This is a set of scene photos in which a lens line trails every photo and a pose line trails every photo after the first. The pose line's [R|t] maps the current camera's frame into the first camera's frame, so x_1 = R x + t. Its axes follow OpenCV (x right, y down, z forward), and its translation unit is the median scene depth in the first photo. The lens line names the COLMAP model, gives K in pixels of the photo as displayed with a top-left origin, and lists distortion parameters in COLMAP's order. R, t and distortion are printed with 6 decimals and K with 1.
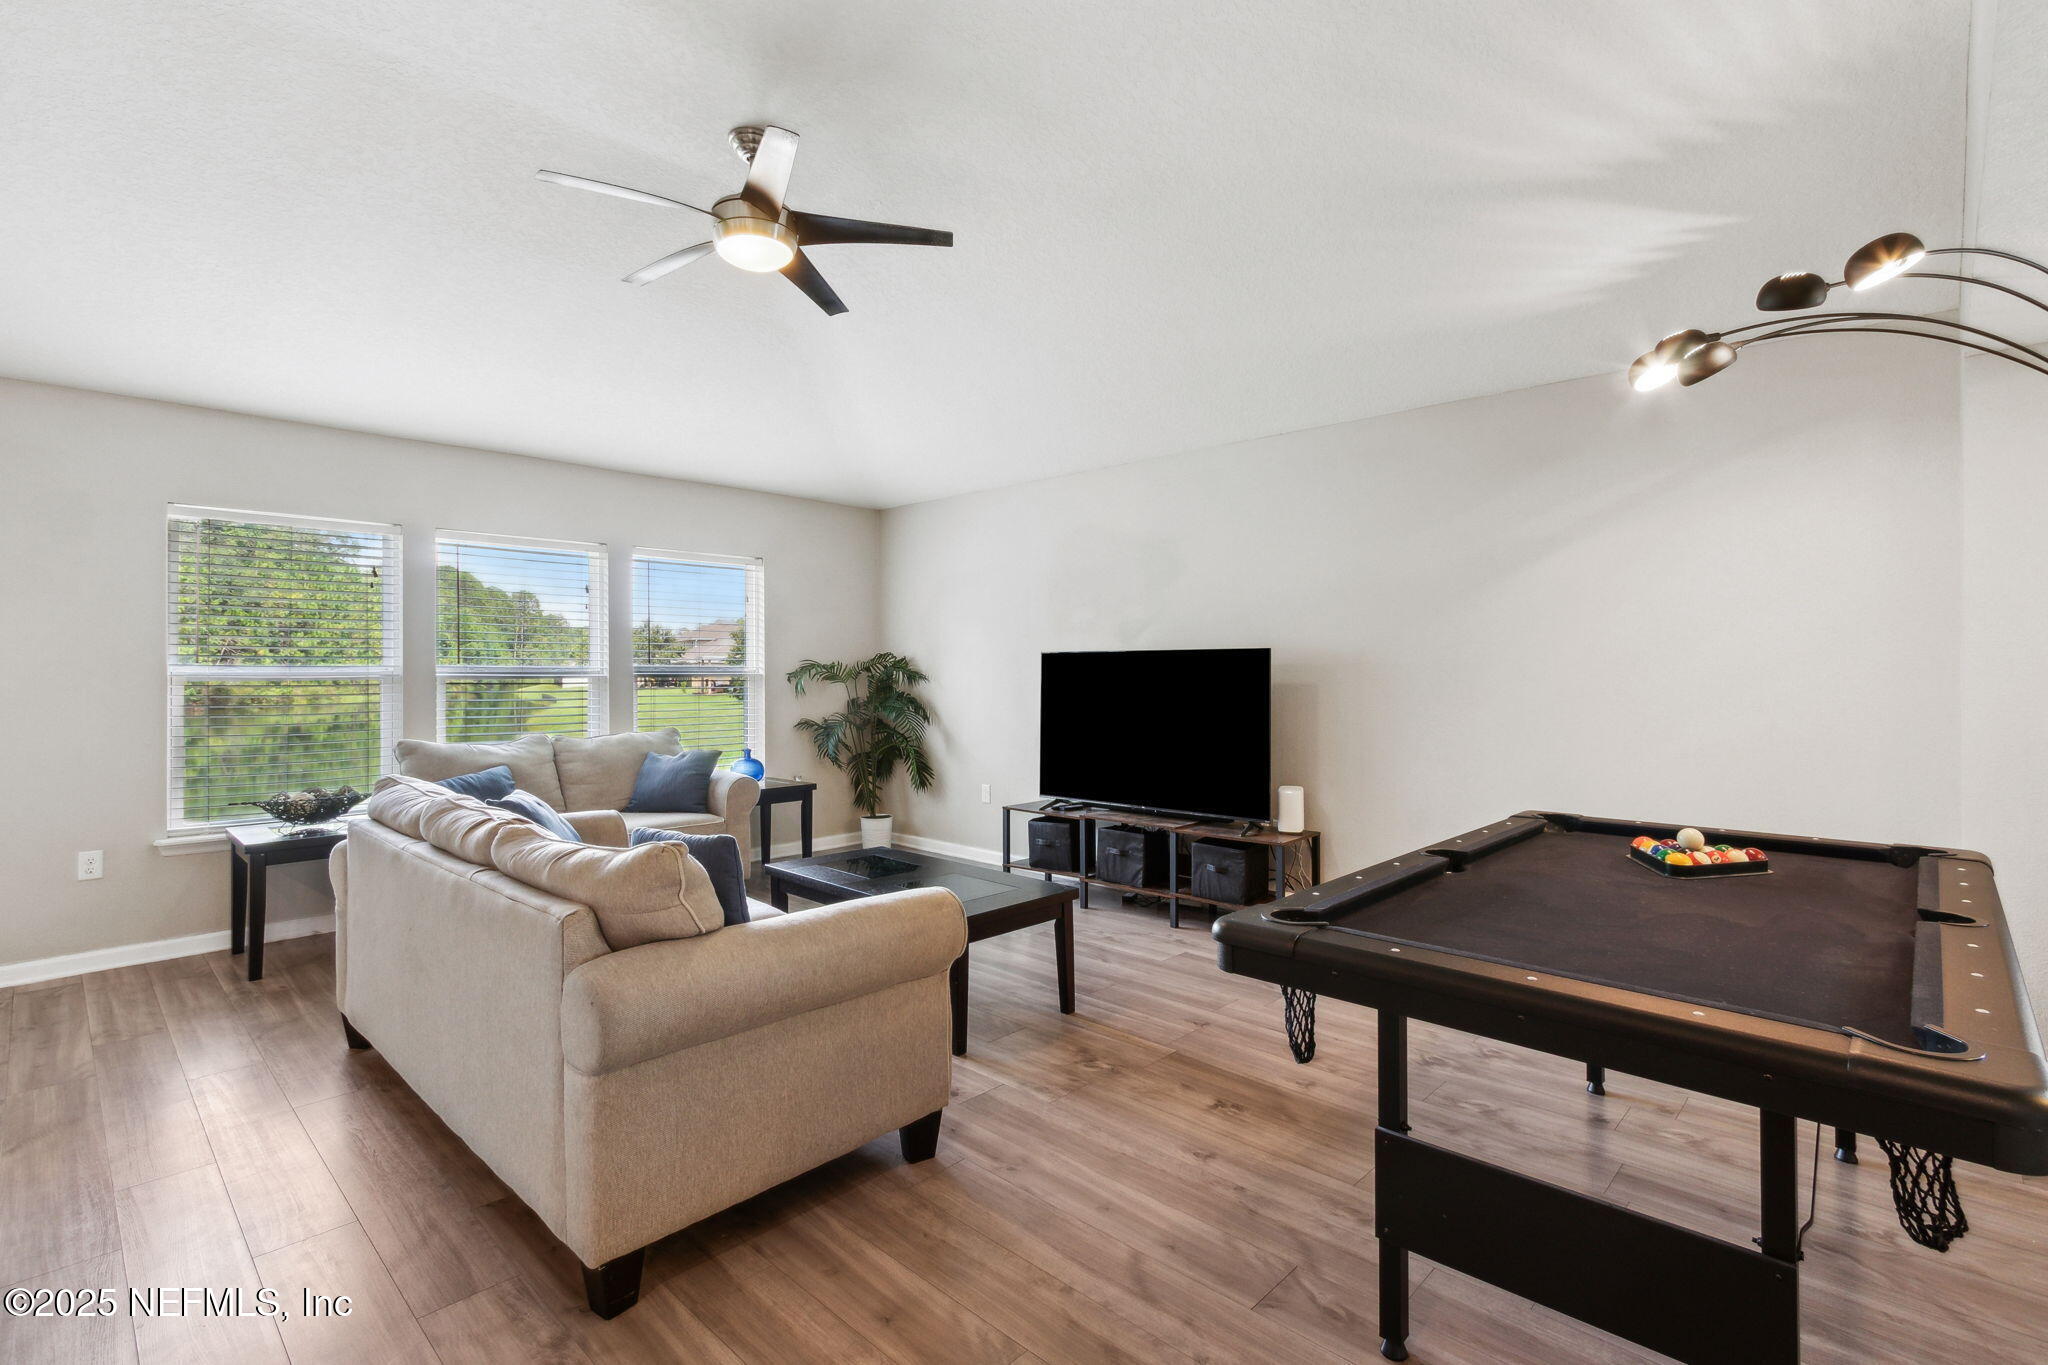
lens RADIAL K [[958.8, 0, 1030.9], [0, 958.8, 654.9], [0, 0, 1]] dist [0.008498, -0.001241]
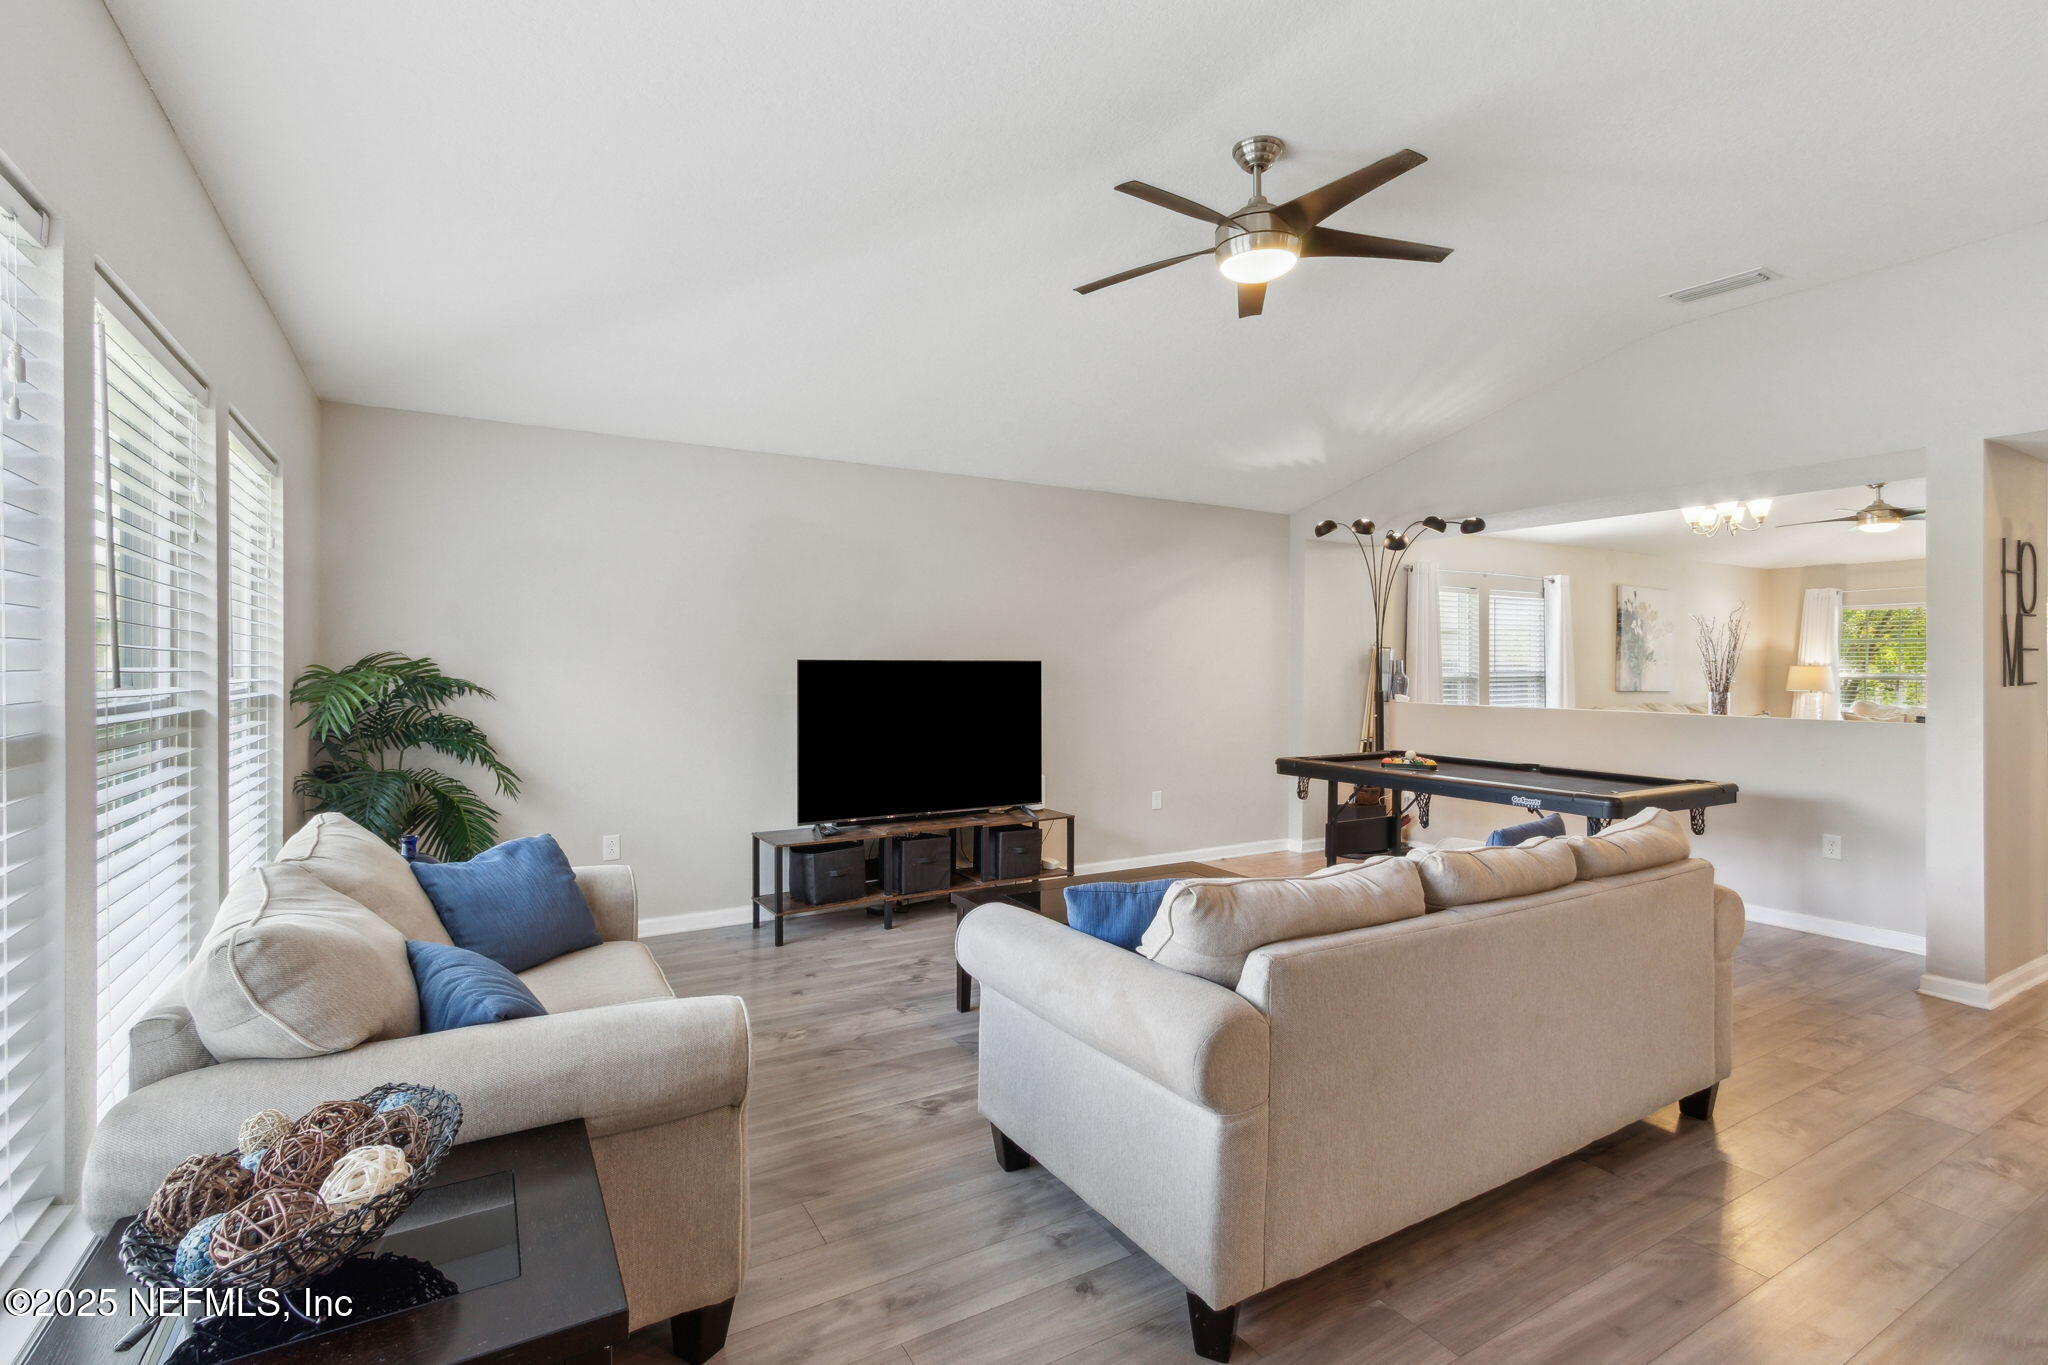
lens RADIAL K [[942.2, 0, 1022.5], [0, 942.2, 675.7], [0, 0, 1]] dist [0.004693, 0.000616]
pose [[0.280851, -0.007583, 0.959721, -0.898354], [-0.018675, 0.999736, 0.013364, -0.004909], [-0.959570, -0.021676, 0.280635, 0.674719]]
